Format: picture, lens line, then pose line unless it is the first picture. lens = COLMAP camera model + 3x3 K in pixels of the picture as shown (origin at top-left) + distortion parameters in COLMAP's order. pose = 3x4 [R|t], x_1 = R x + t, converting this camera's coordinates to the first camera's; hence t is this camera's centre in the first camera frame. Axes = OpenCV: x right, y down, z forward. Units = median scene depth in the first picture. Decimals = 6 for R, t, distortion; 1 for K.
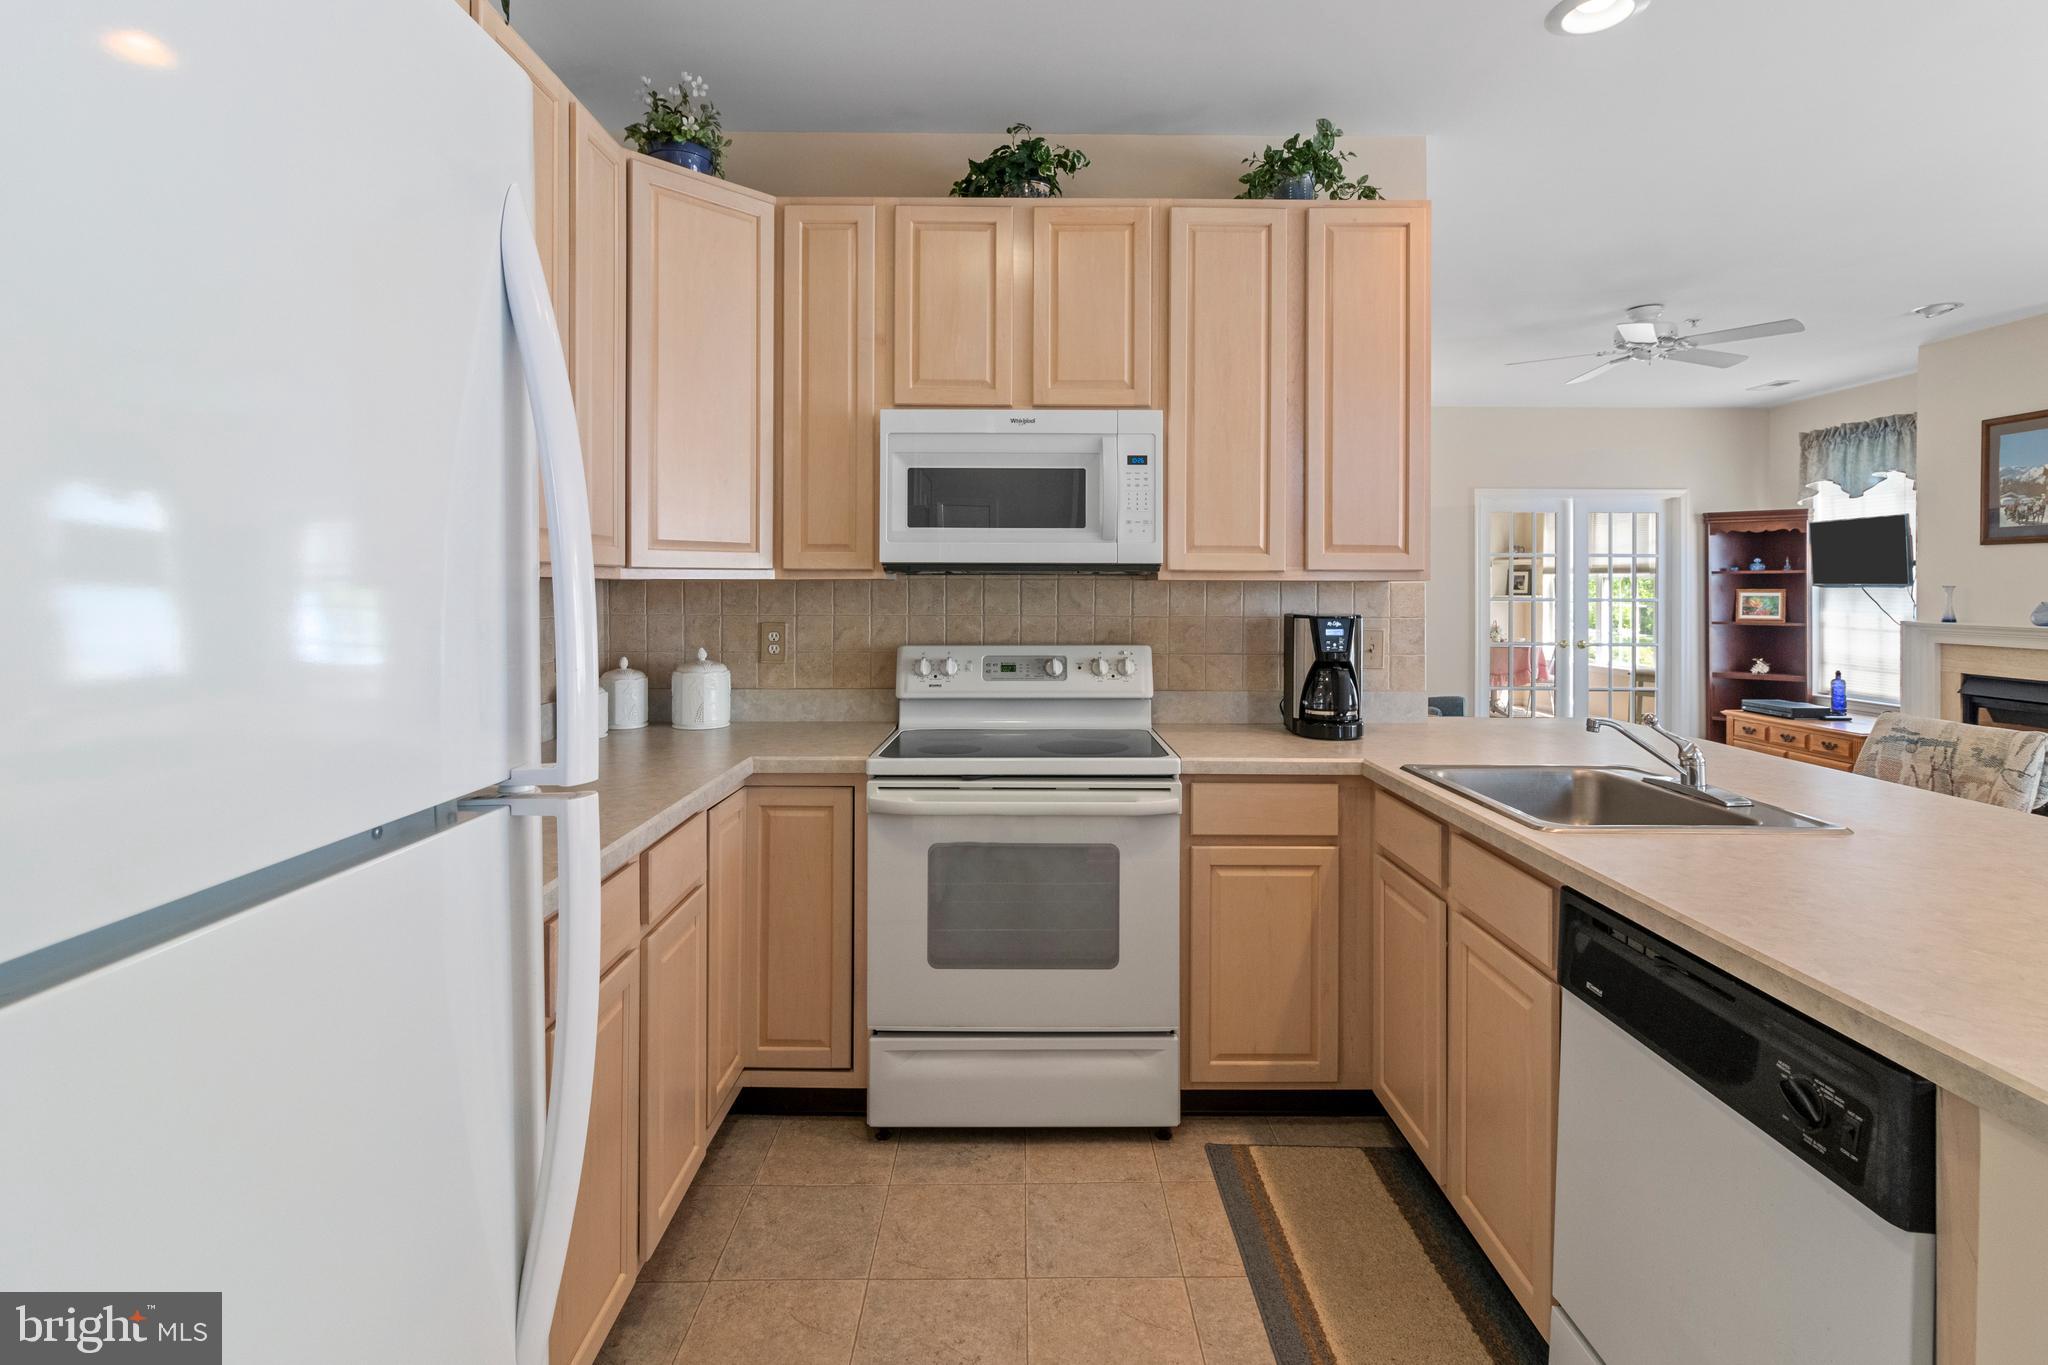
lens RADIAL K [[972.8, 0, 1022.4], [0, 972.8, 592.4], [0, 0, 1]] dist [0.003443, -0.000911]
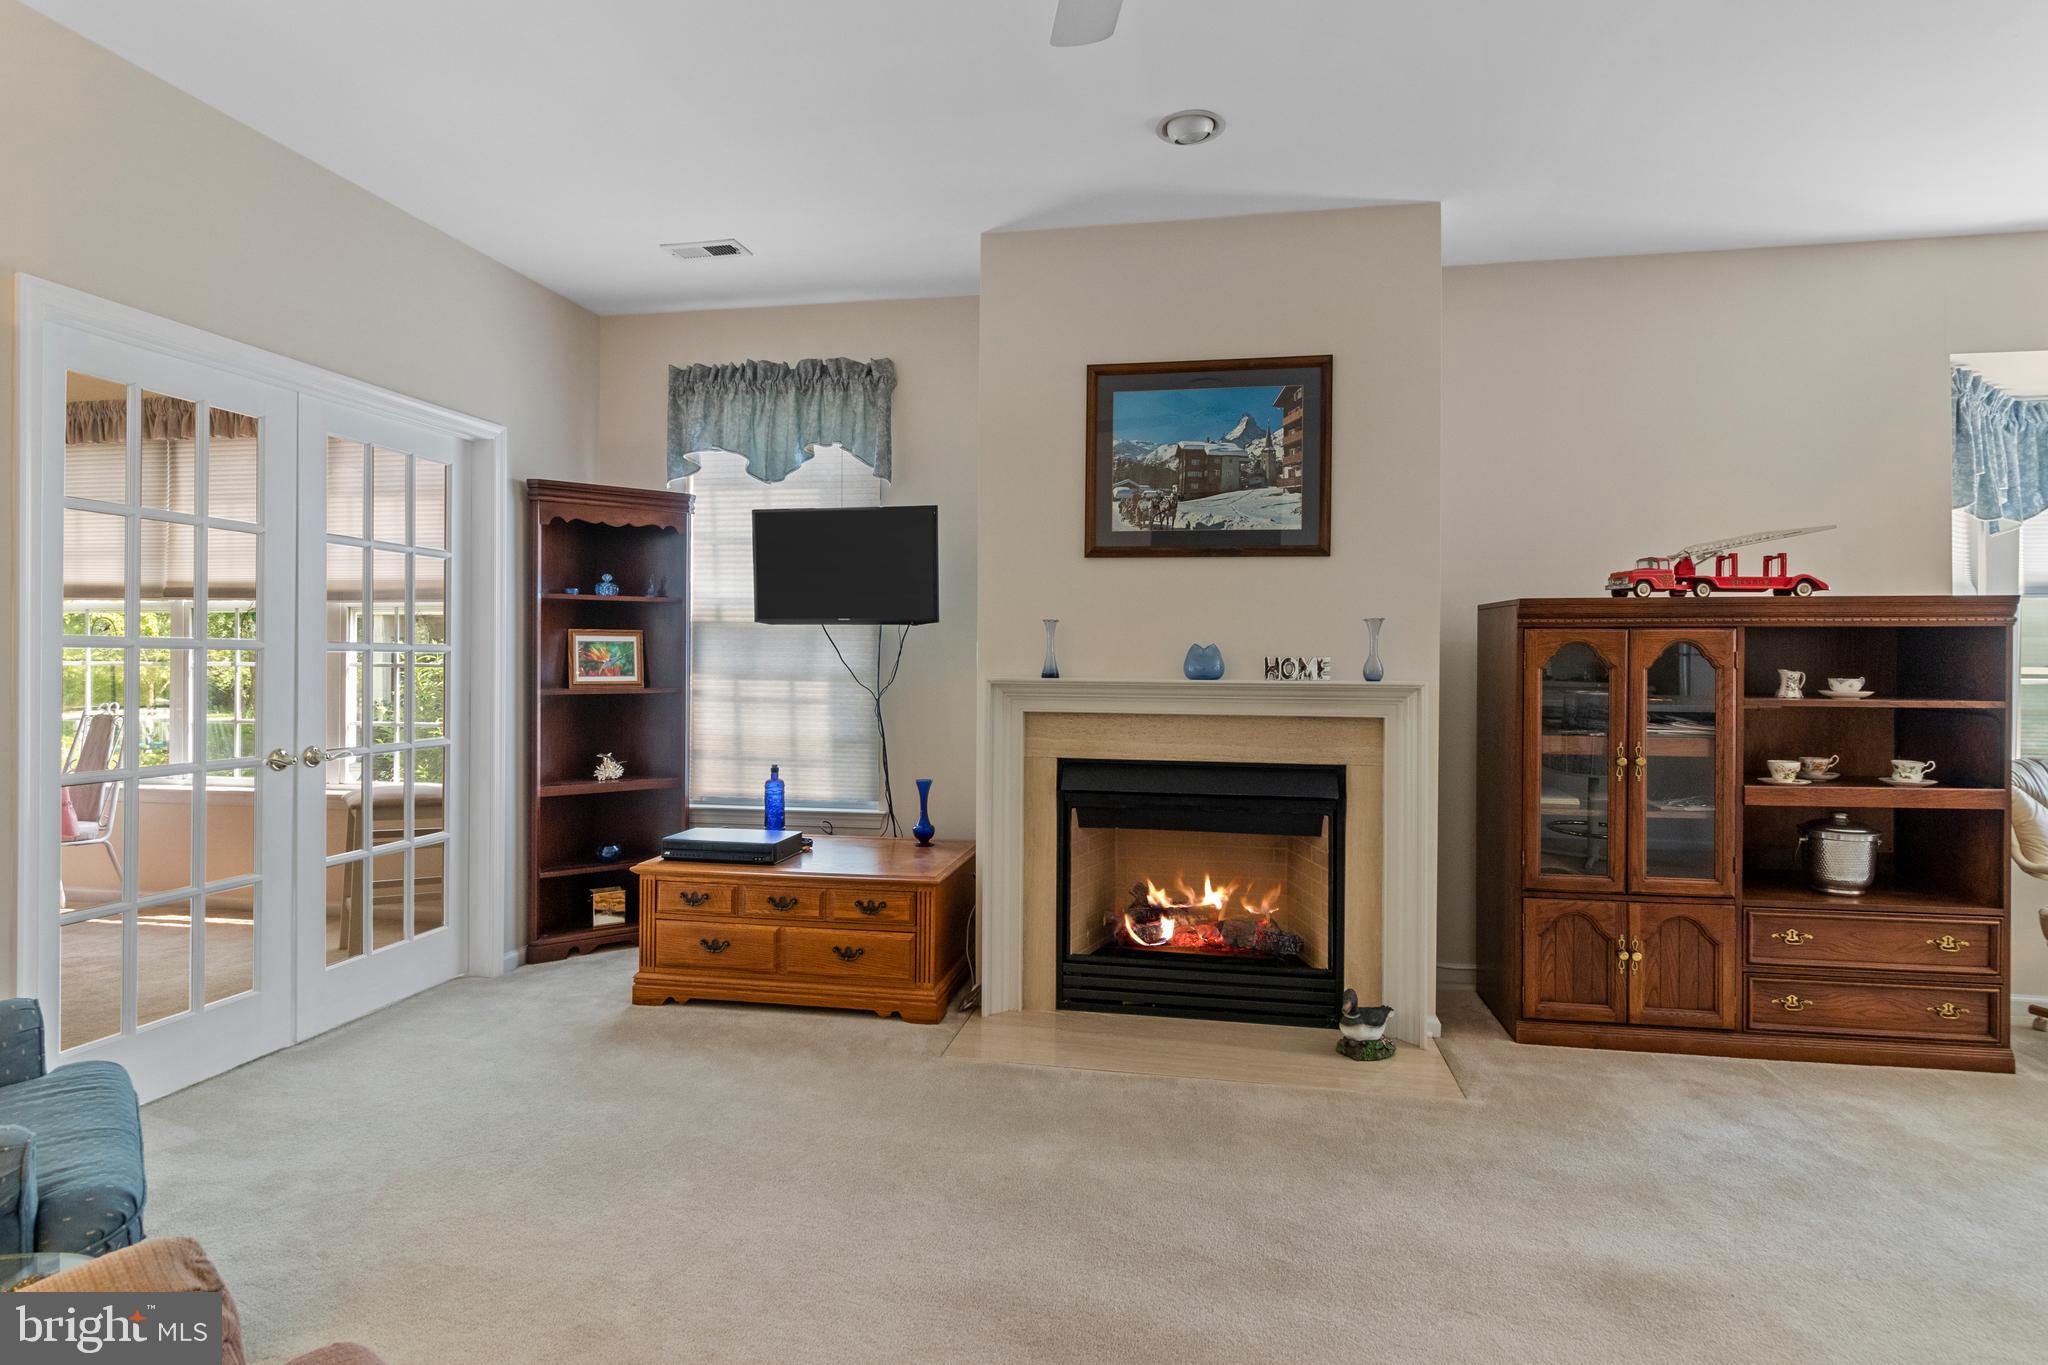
lens RADIAL K [[1041.3, 0, 1022.9], [0, 1041.3, 652.6], [0, 0, 1]] dist [0.003013, -0.000652]
pose [[0.189614, 0.005565, 0.981843, 0.221914], [-0.000812, 0.999984, -0.005511, 0.013774], [-0.981858, 0.000247, 0.189615, 0.679108]]
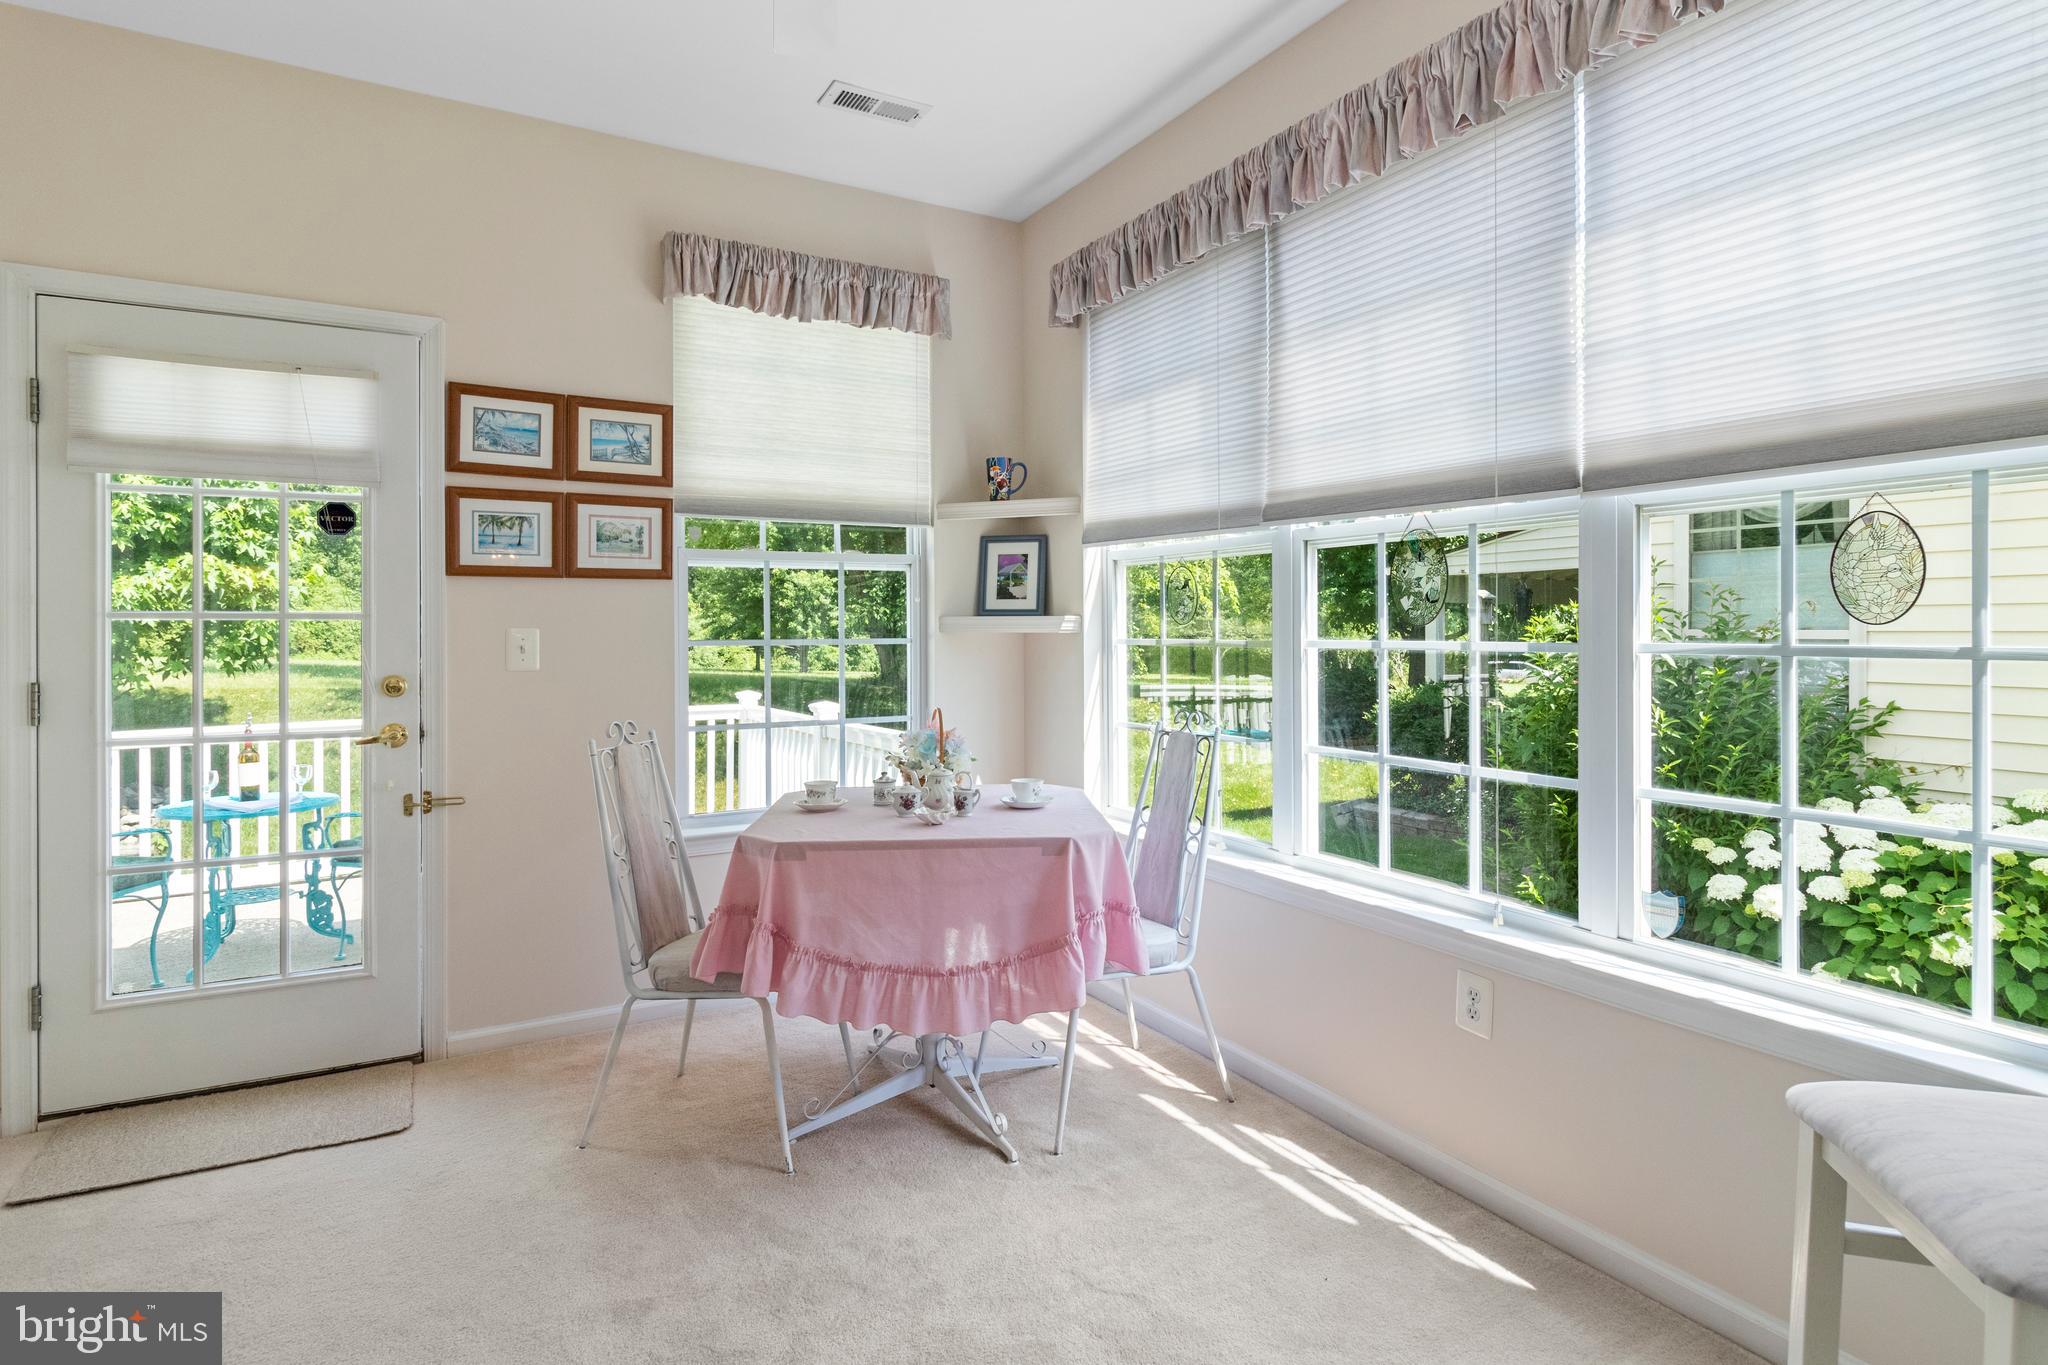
lens RADIAL K [[1041.3, 0, 1028.4], [0, 1041.3, 638.4], [0, 0, 1]] dist [0.003013, -0.000652]
pose [[0.870689, -0.005346, 0.491805, 0.544049], [0.005342, 0.999985, 0.001413, 0.015489], [-0.491805, 0.001397, 0.870704, 1.097898]]
